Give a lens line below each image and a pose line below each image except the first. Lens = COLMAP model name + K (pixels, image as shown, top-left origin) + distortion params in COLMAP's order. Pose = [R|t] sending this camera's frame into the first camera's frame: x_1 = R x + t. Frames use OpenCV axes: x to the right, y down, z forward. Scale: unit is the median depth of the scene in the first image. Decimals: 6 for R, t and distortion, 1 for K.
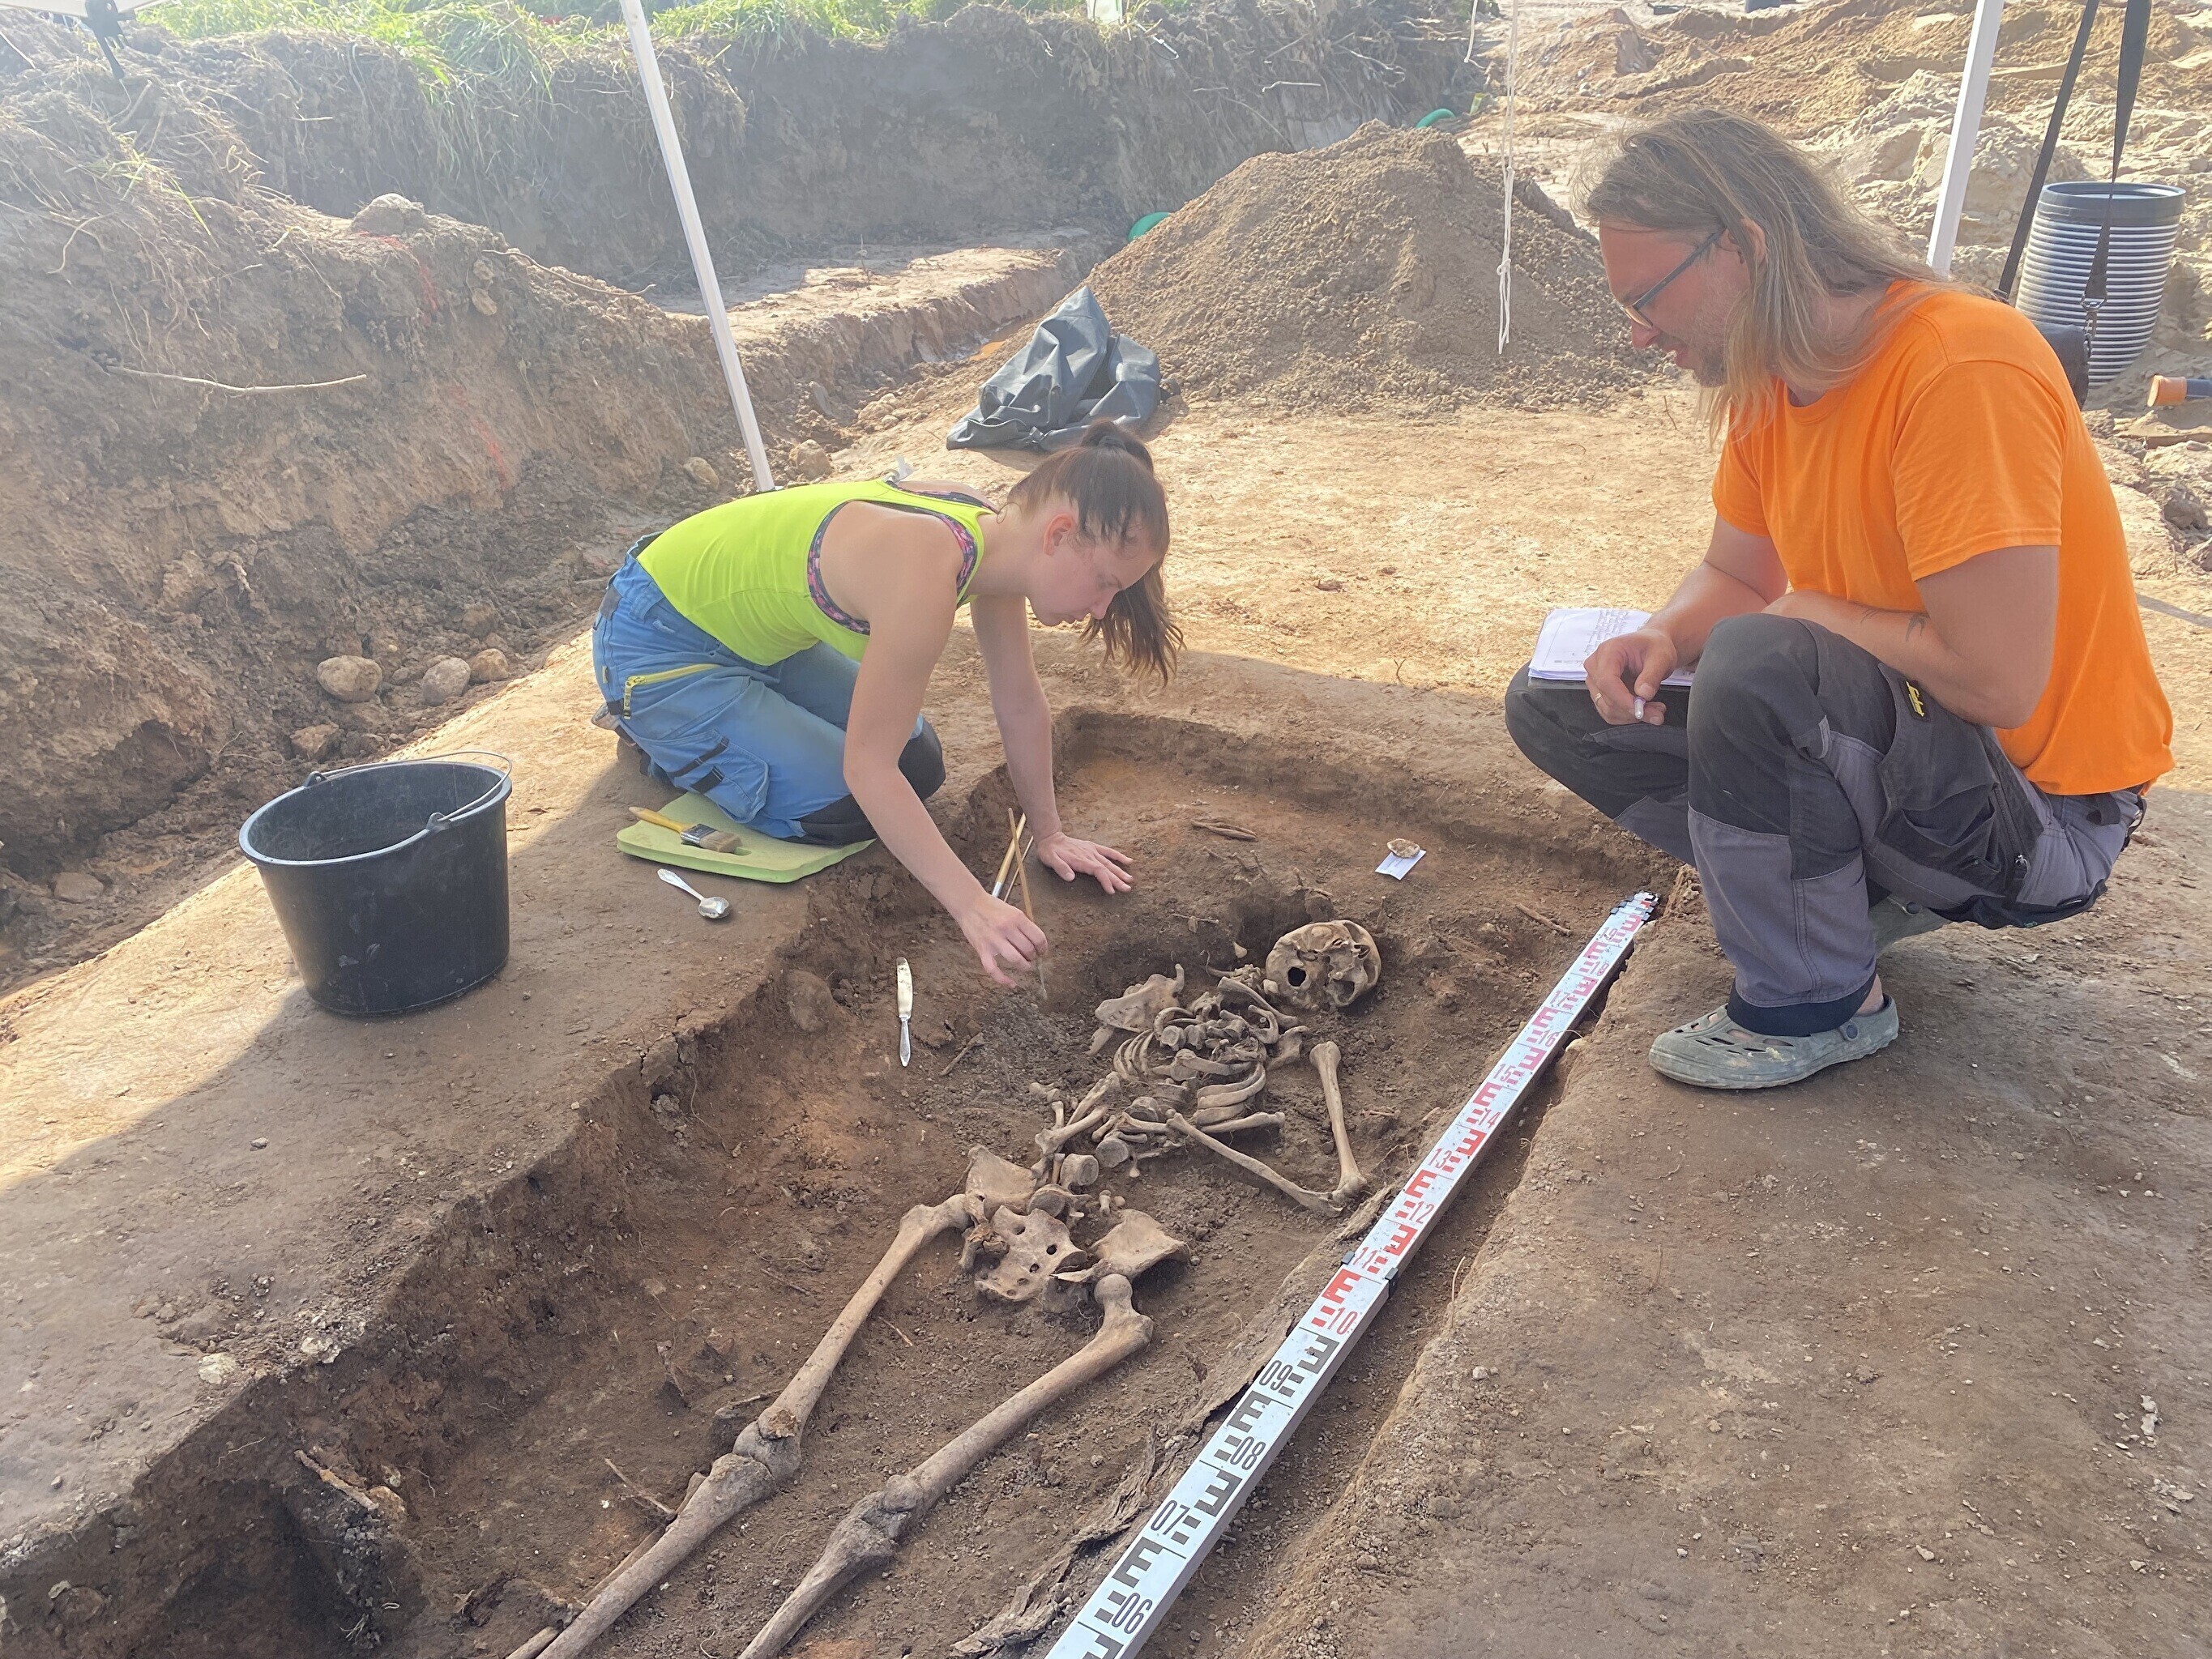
lens RADIAL K [[1678.3, 0, 1098.6], [0, 1678.3, 793.8], [0, 0, 1]] dist [0.131842, -0.294616]
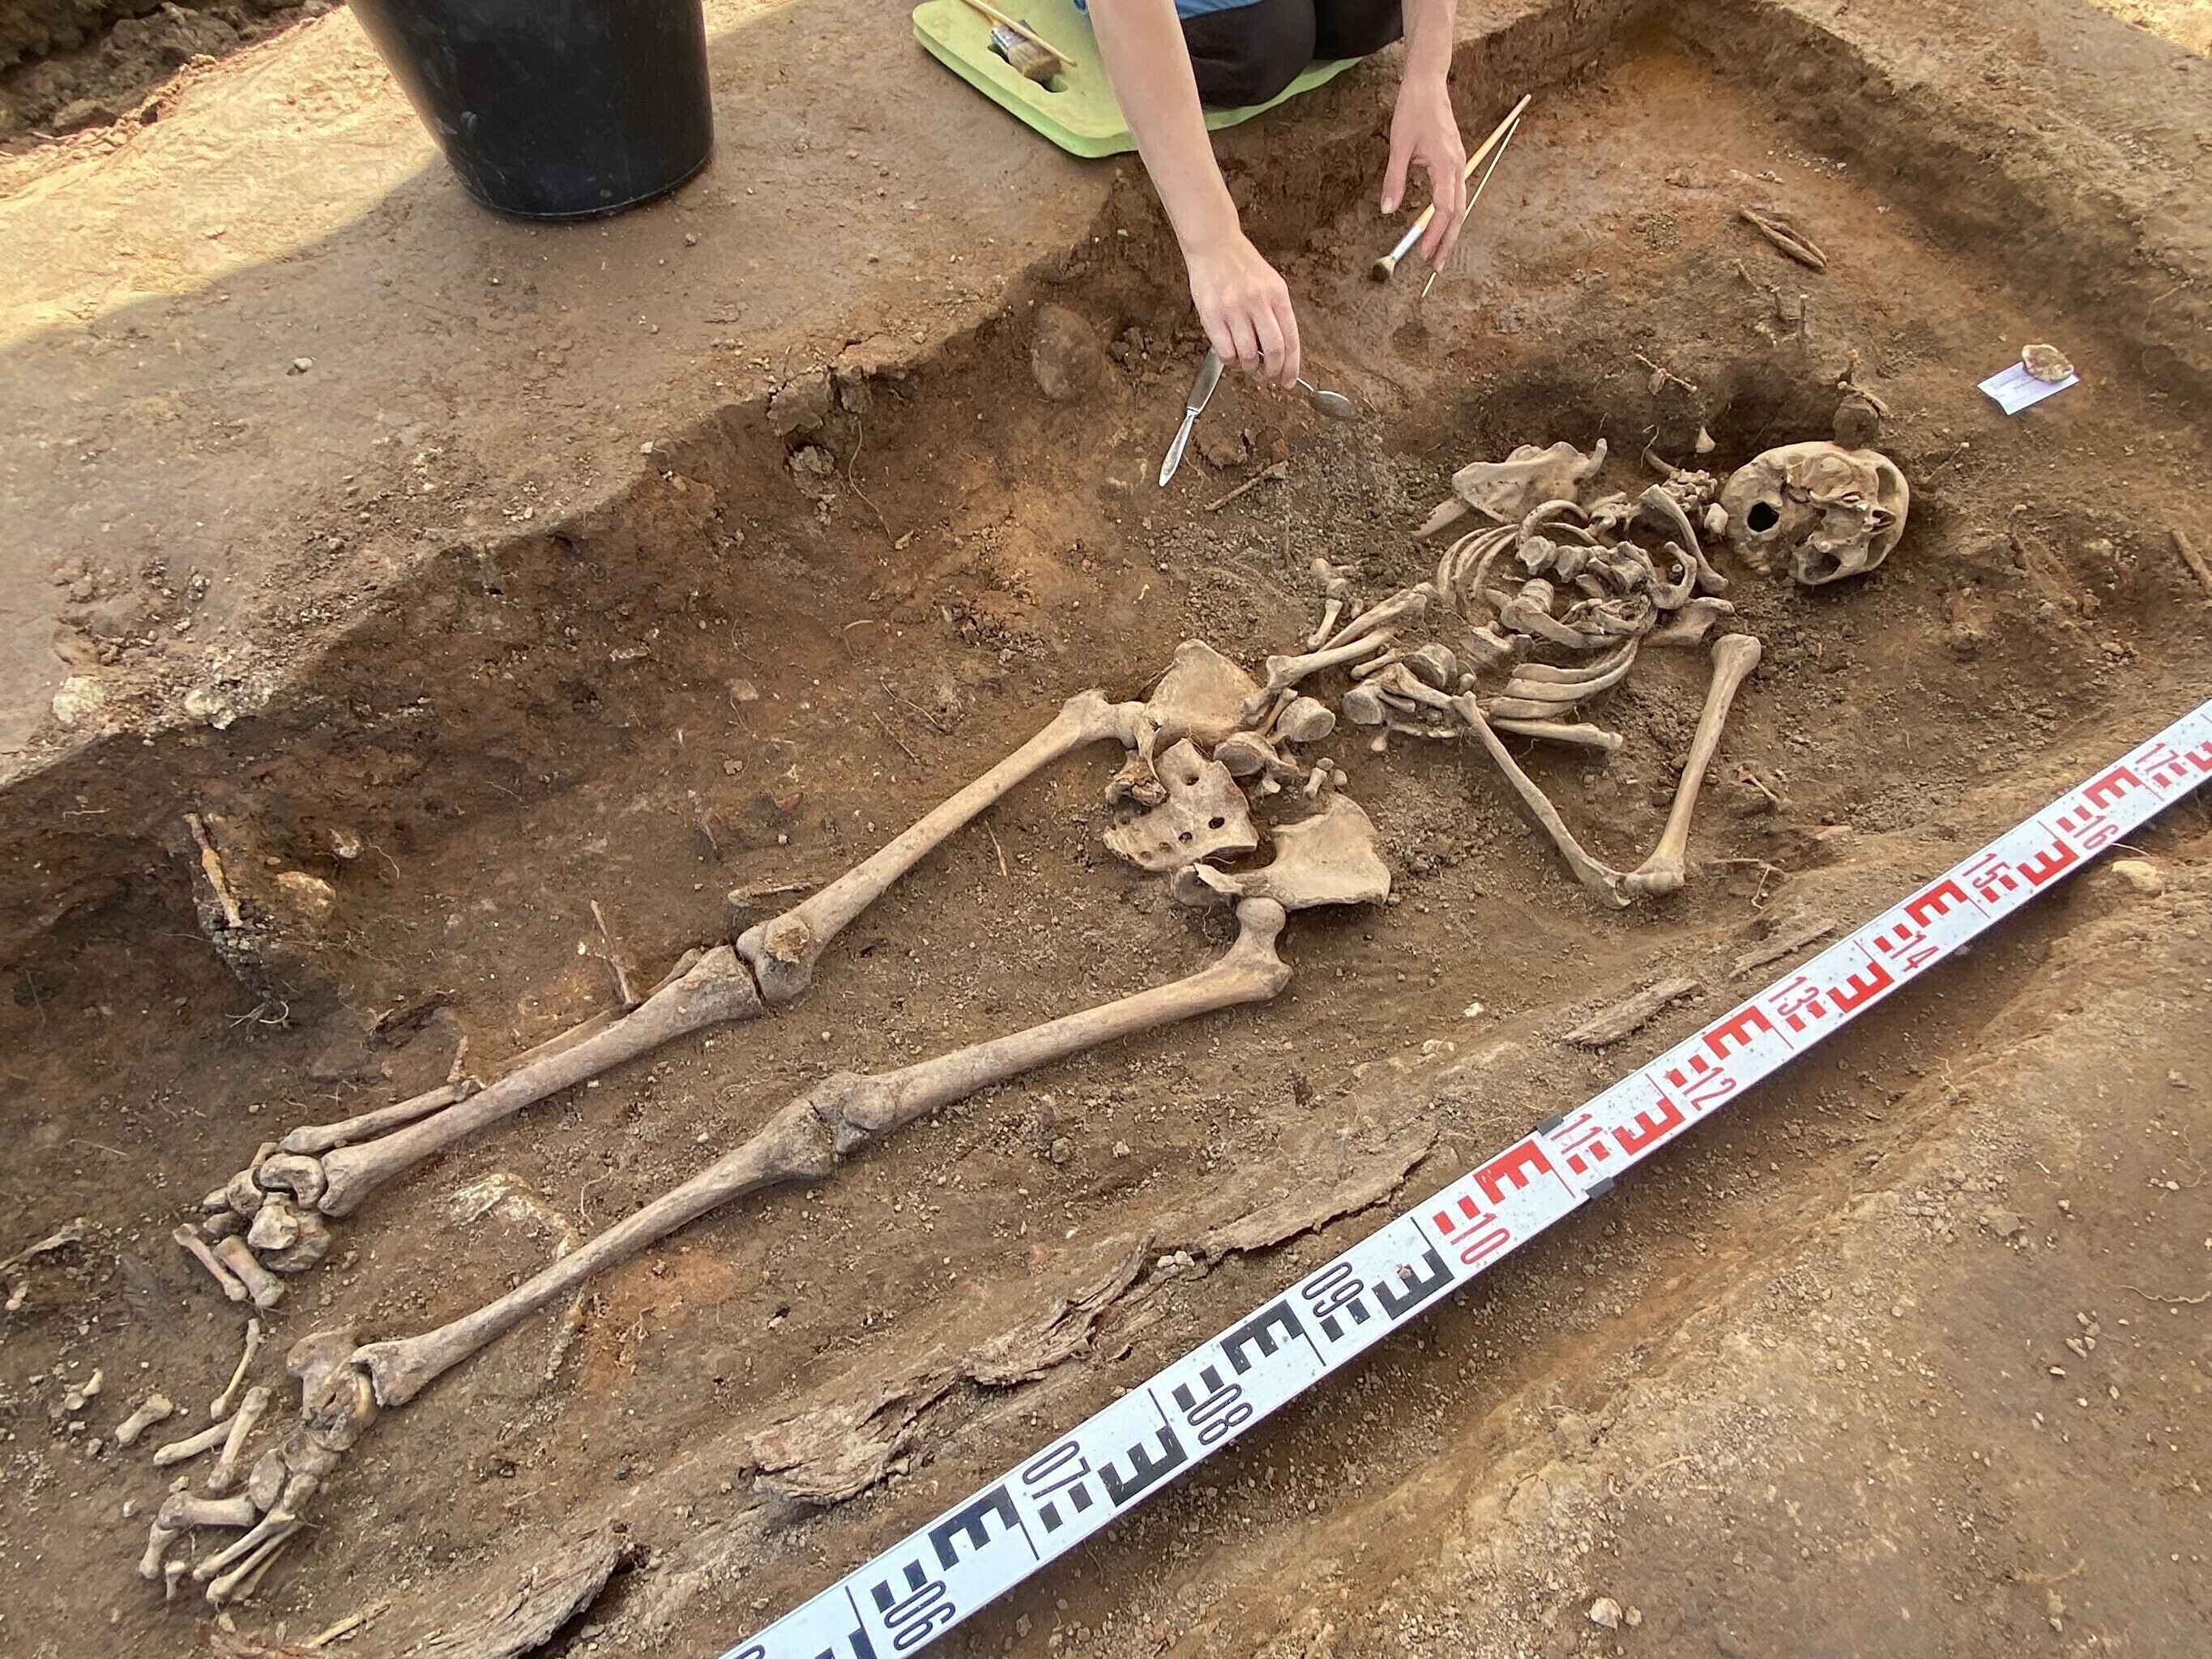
lens RADIAL K [[1211.7, 0, 1104.9], [0, 1211.7, 852.2], [0, 0, 1]] dist [0.091608, -0.112761]
pose [[0.893092, 0.405893, -0.194003, 0.036463], [-0.212524, 0.760743, 0.613272, -0.044445], [0.396510, -0.506478, 0.765676, 0.510900]]
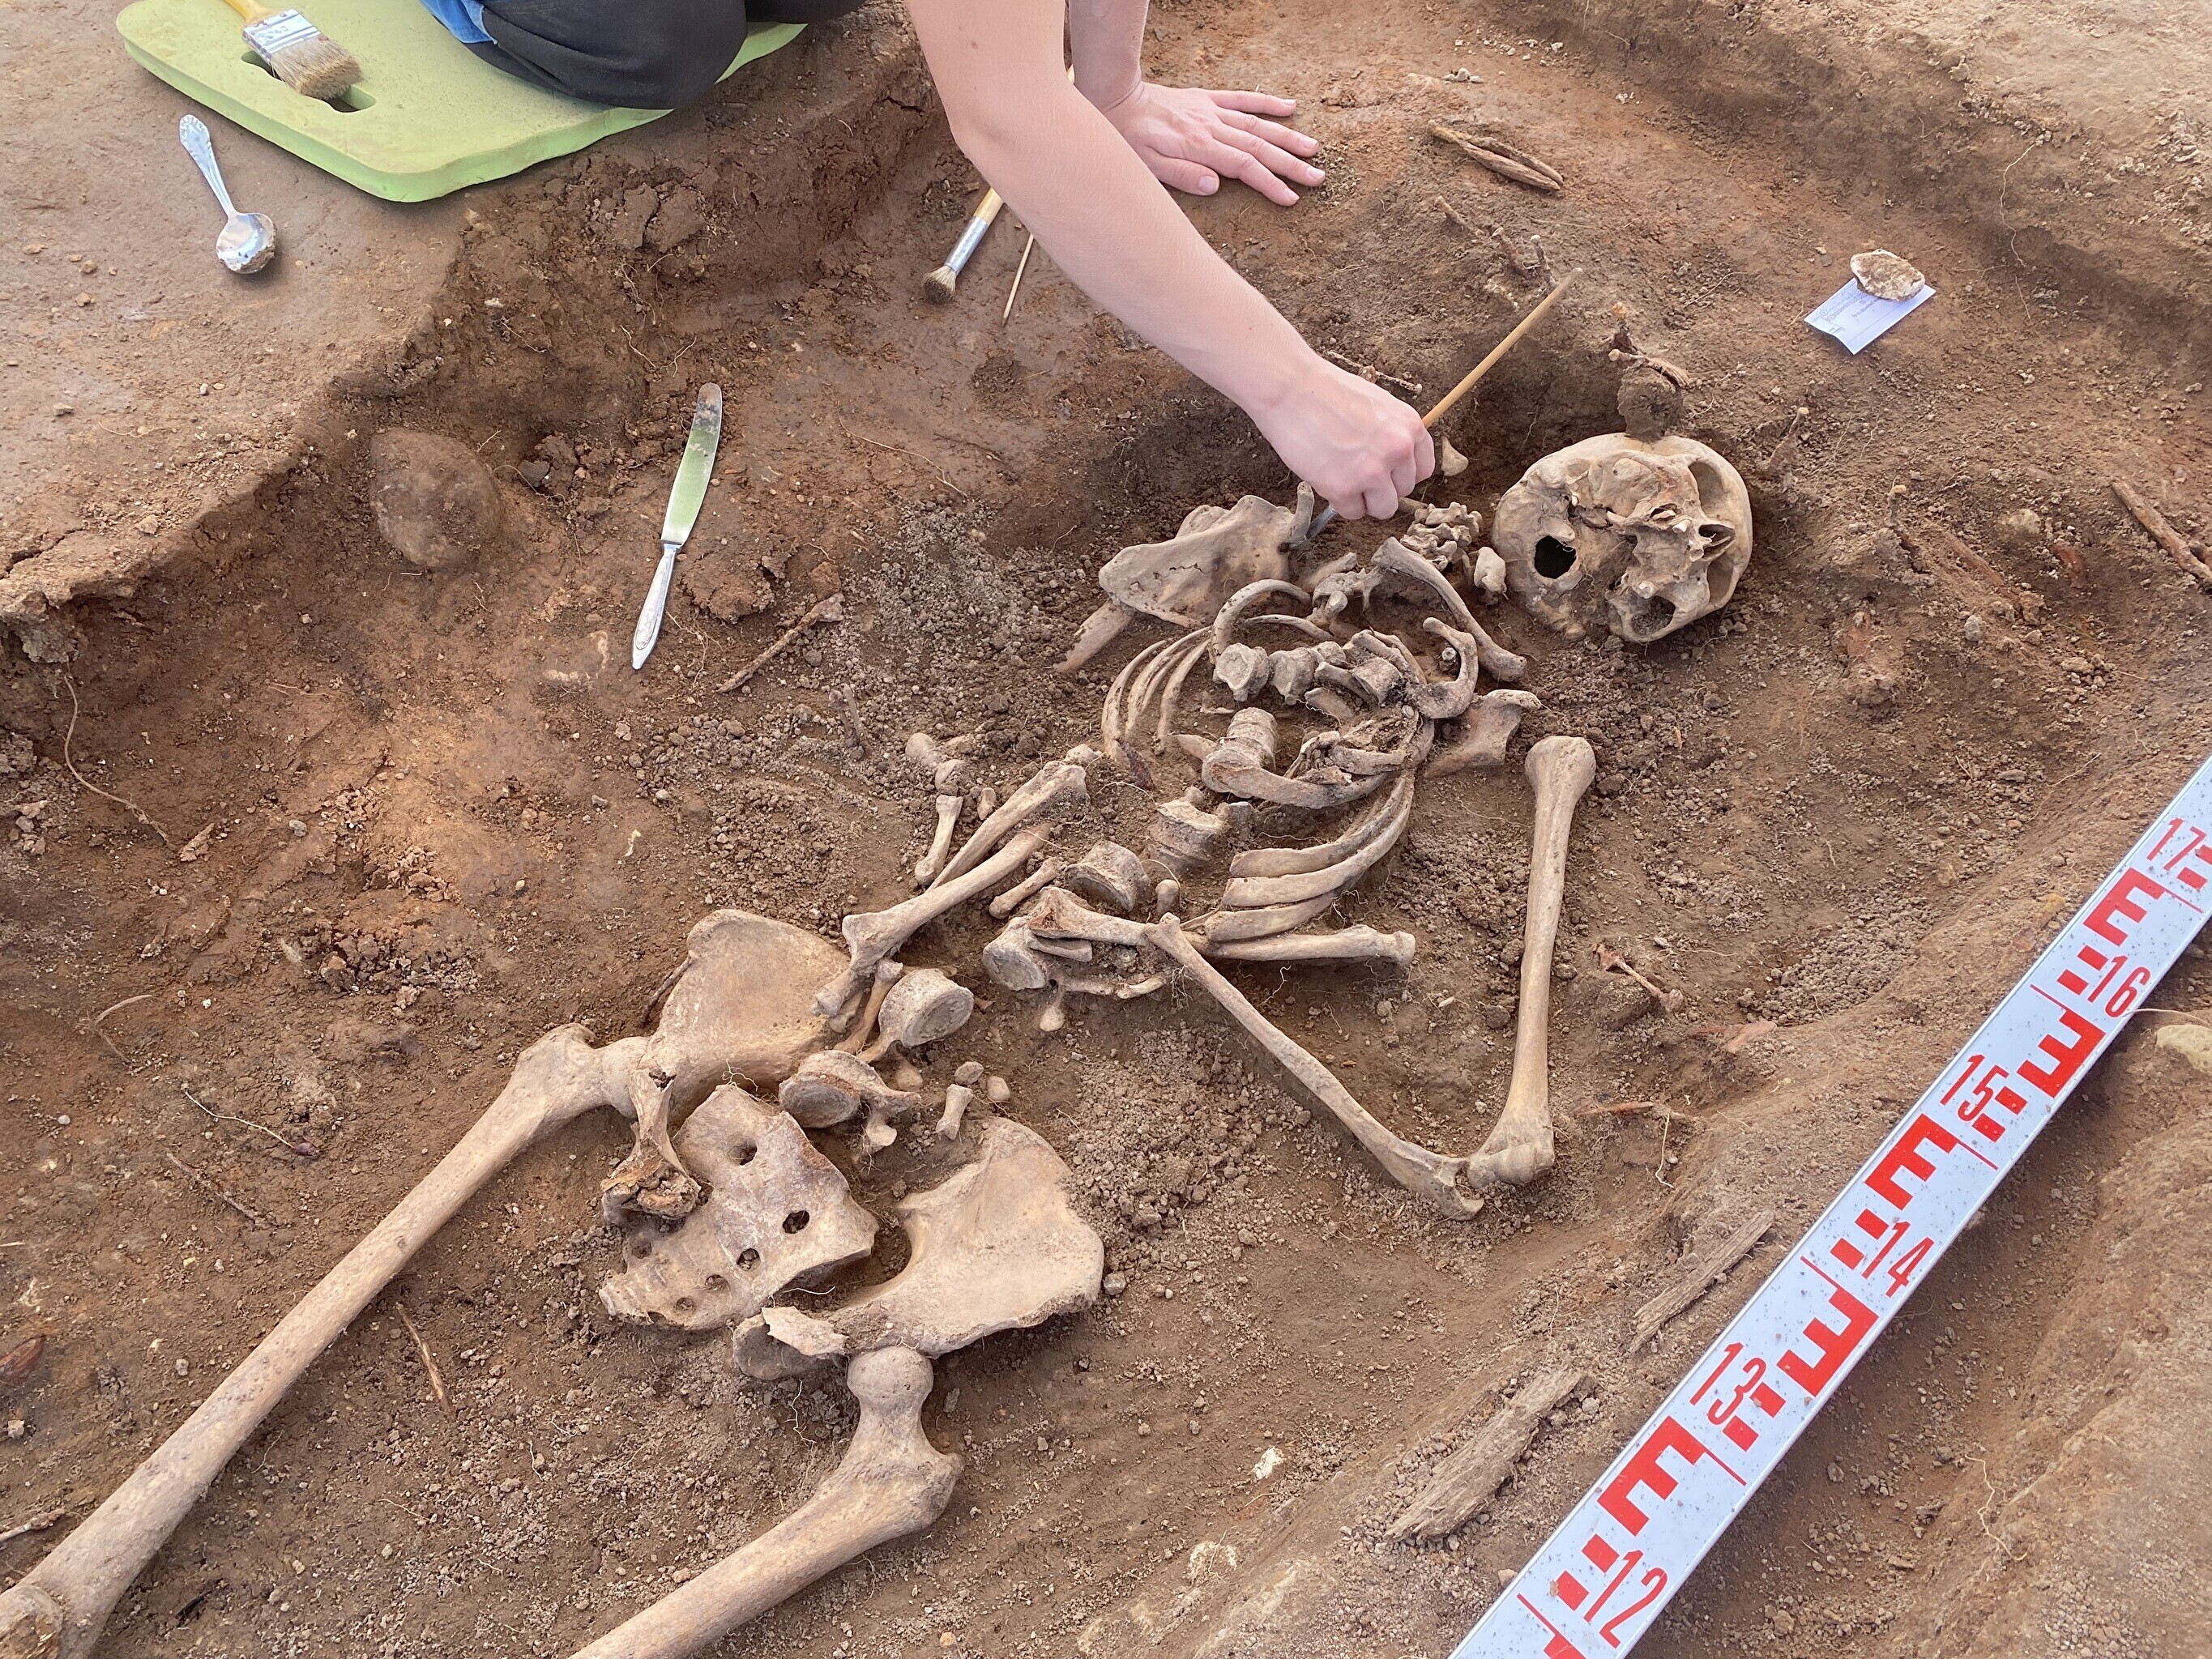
lens RADIAL K [[1683.7, 0, 1091.4], [0, 1683.7, 818.6], [0, 0, 1]] dist [0.162498, -0.441286]
pose [[0.972180, 0.201046, -0.120196, 0.075808], [-0.116187, 0.859460, 0.497824, -0.053896], [0.203389, -0.470009, 0.858909, 0.627648]]
